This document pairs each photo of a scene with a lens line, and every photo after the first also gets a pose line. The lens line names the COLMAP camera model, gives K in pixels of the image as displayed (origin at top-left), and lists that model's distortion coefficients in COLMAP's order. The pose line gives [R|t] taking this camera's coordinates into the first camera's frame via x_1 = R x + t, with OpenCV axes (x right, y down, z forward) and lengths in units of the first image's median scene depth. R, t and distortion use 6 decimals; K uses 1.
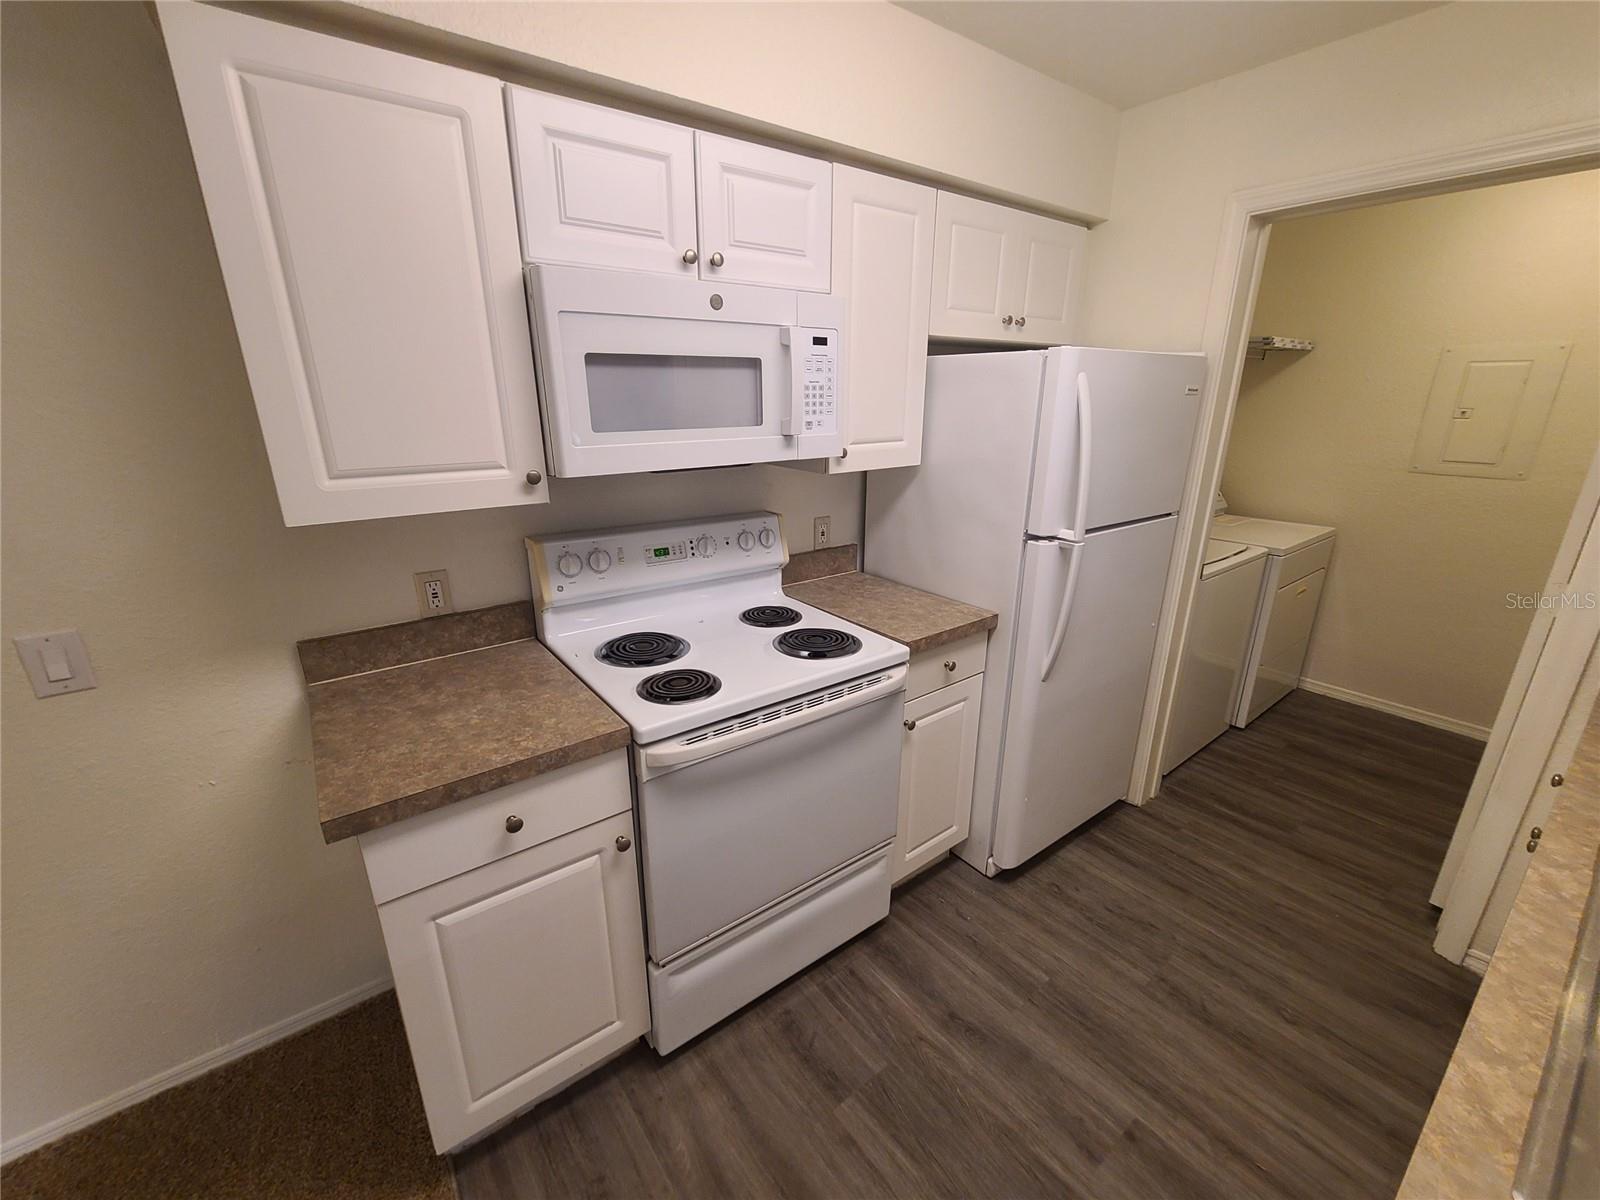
lens RADIAL K [[651.0, 0, 804.1], [0, 651.0, 604.9], [0, 0, 1]] dist [-0.000176, 0.000190]
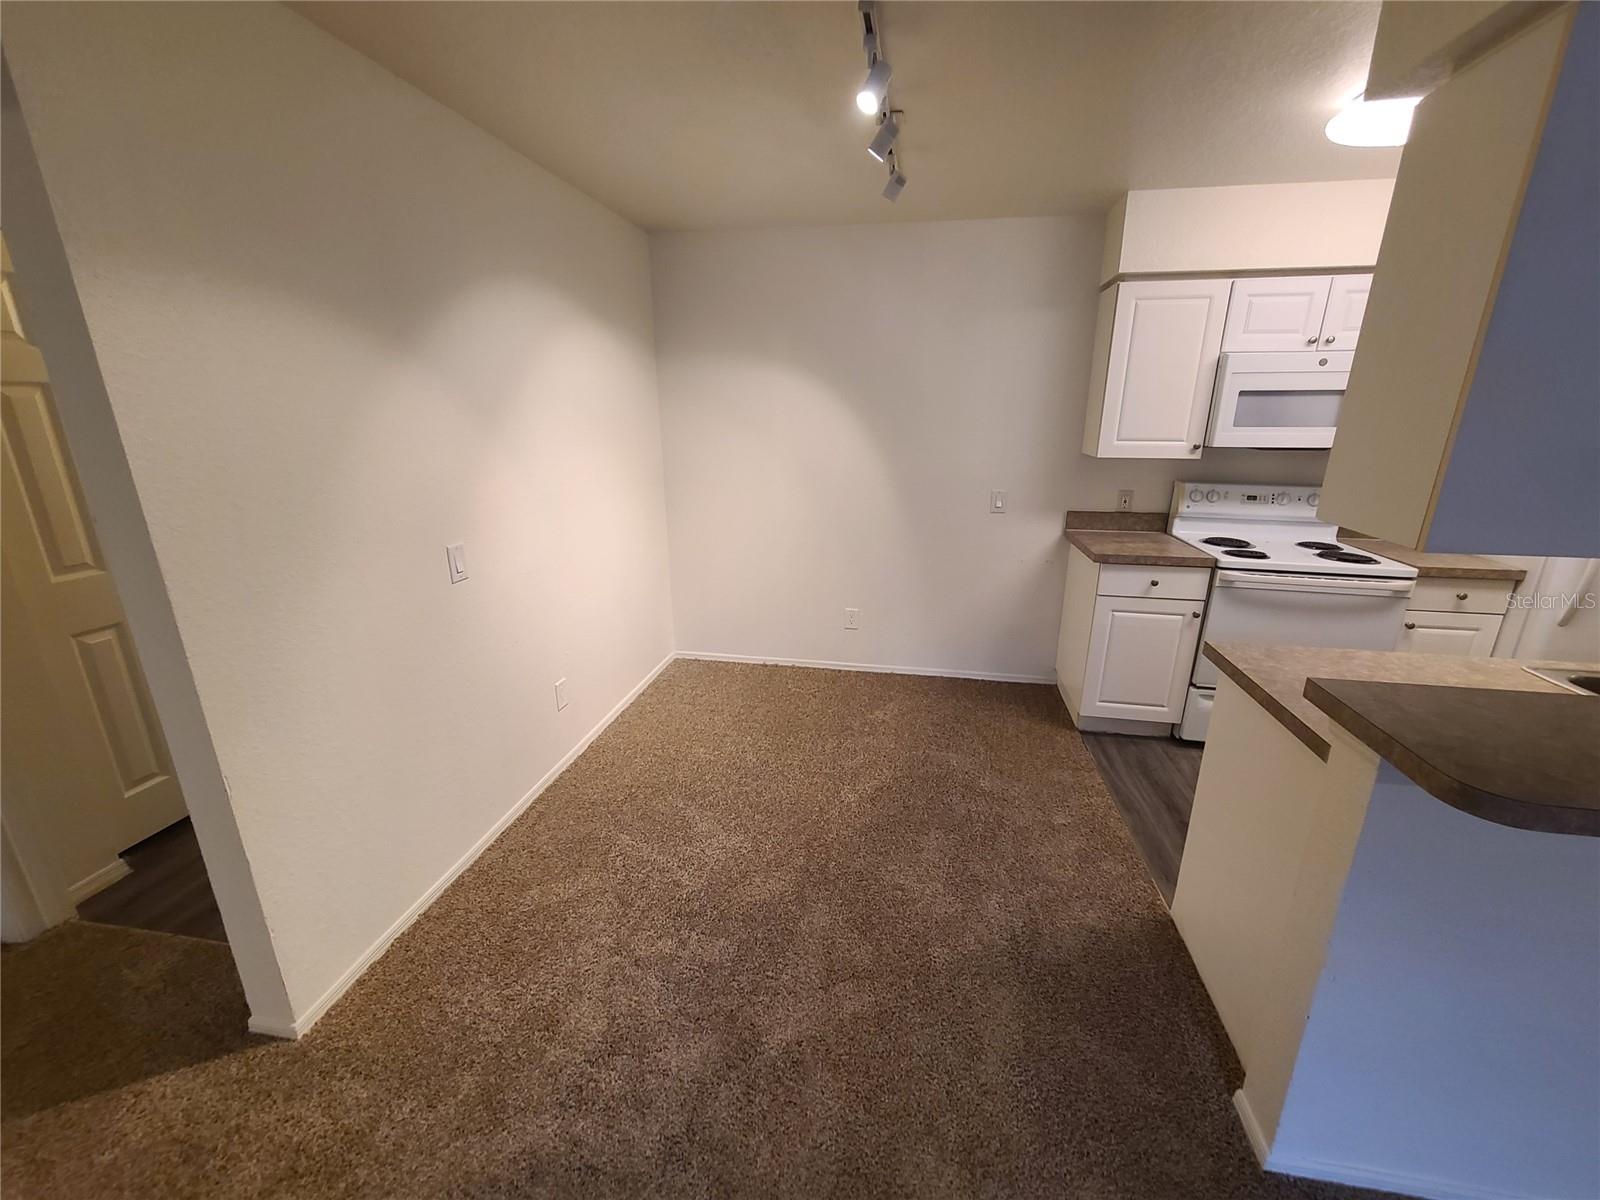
lens RADIAL K [[651.0, 0, 804.1], [0, 651.0, 604.9], [0, 0, 1]] dist [-0.000176, 0.000190]
pose [[0.680291, 0.213696, -0.701098, 0.274411], [-0.229042, 0.970630, 0.073605, 0.375582], [0.696236, 0.110508, 0.709256, -1.149755]]
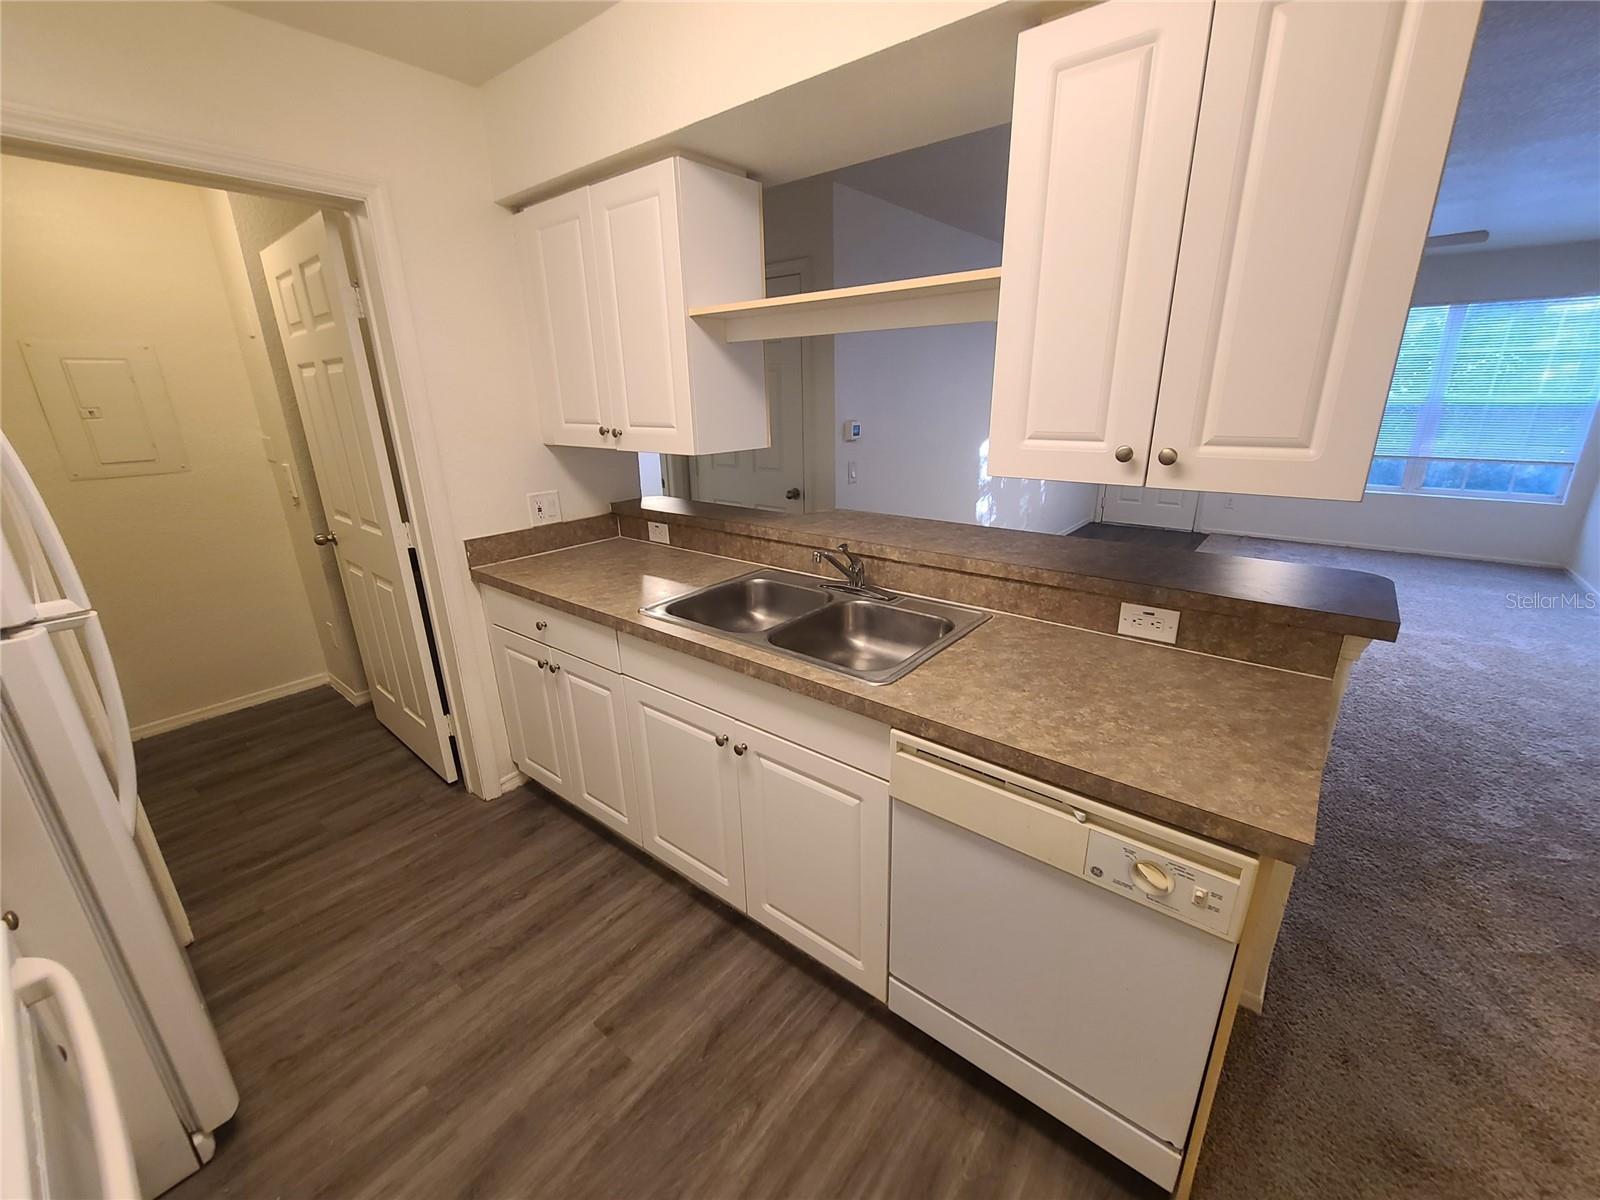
lens RADIAL K [[651.0, 0, 804.1], [0, 651.0, 604.9], [0, 0, 1]] dist [-0.000176, 0.000190]
pose [[-0.236487, -0.304254, 0.922769, -0.338045], [0.320406, 0.872166, 0.369683, -0.118585], [-0.917286, 0.383086, -0.108771, 0.445394]]
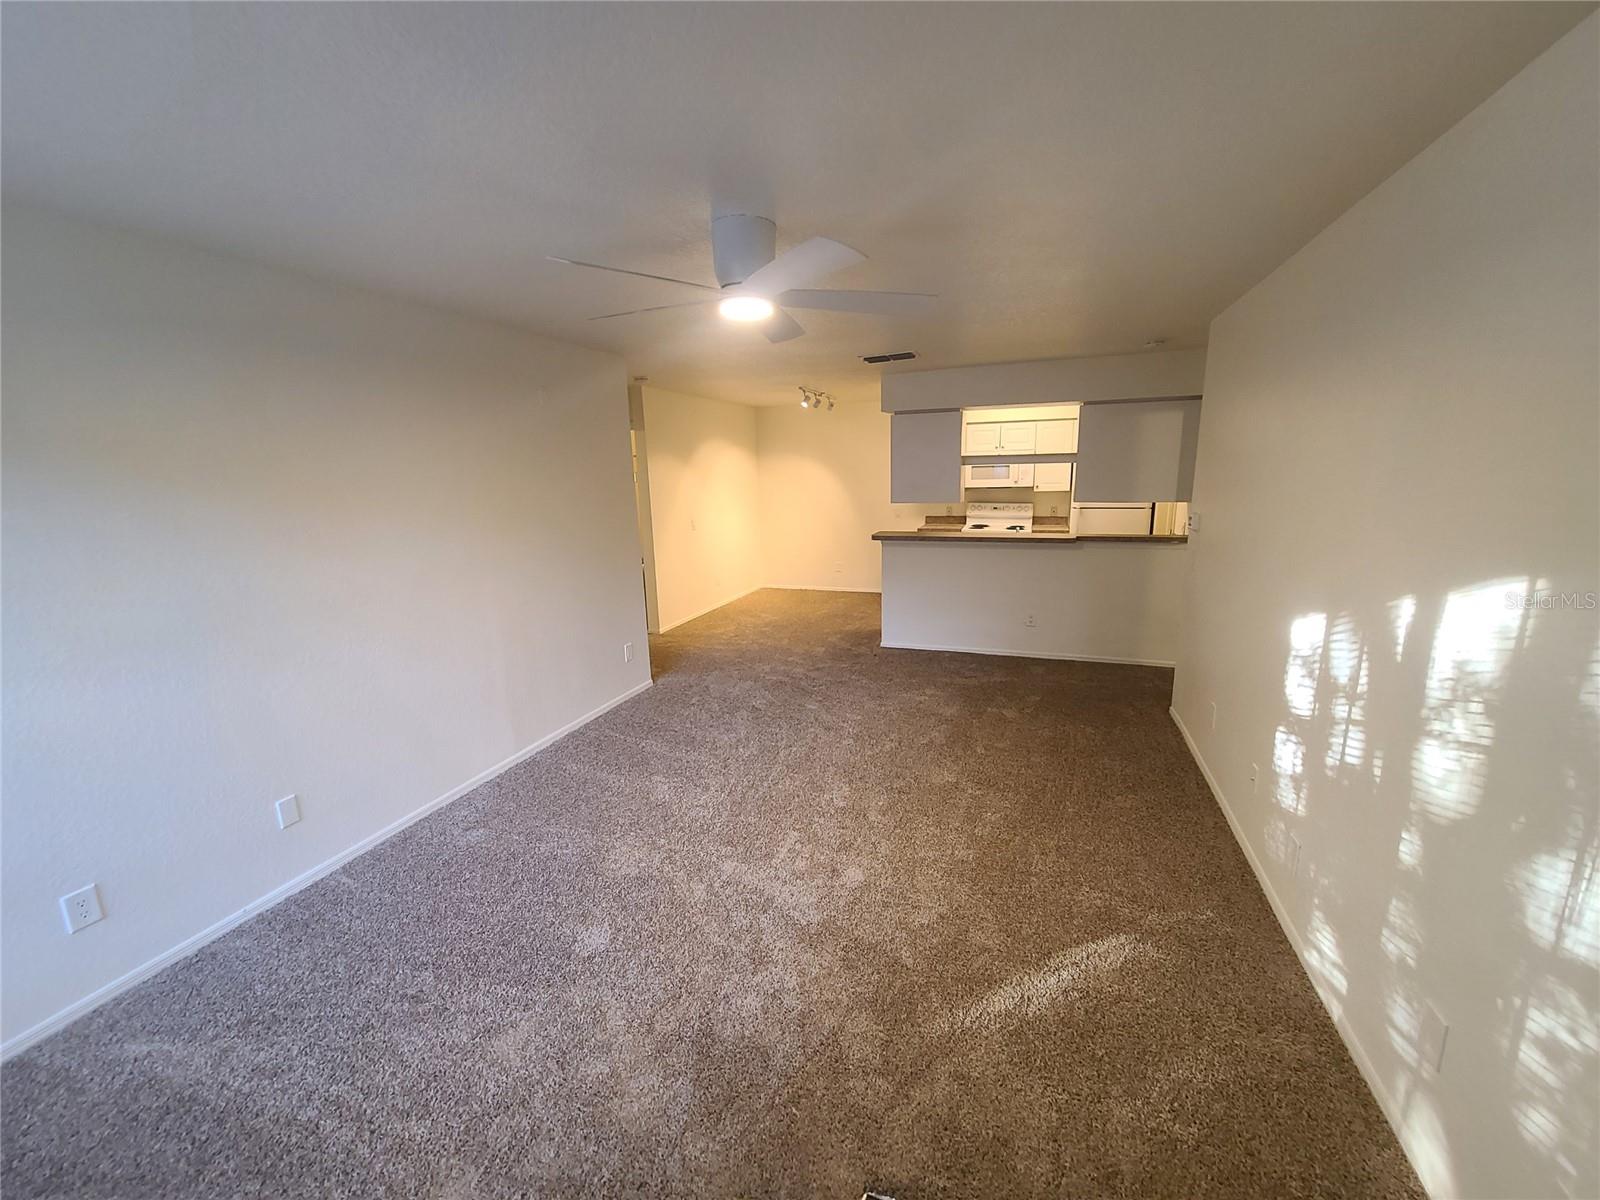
lens RADIAL K [[651.0, 0, 804.1], [0, 651.0, 604.9], [0, 0, 1]] dist [-0.000176, 0.000190]
pose [[0.559683, 0.153385, -0.814388, 2.847865], [-0.236501, 0.971417, 0.020426, 0.797197], [0.794243, 0.181171, 0.579961, -2.528390]]
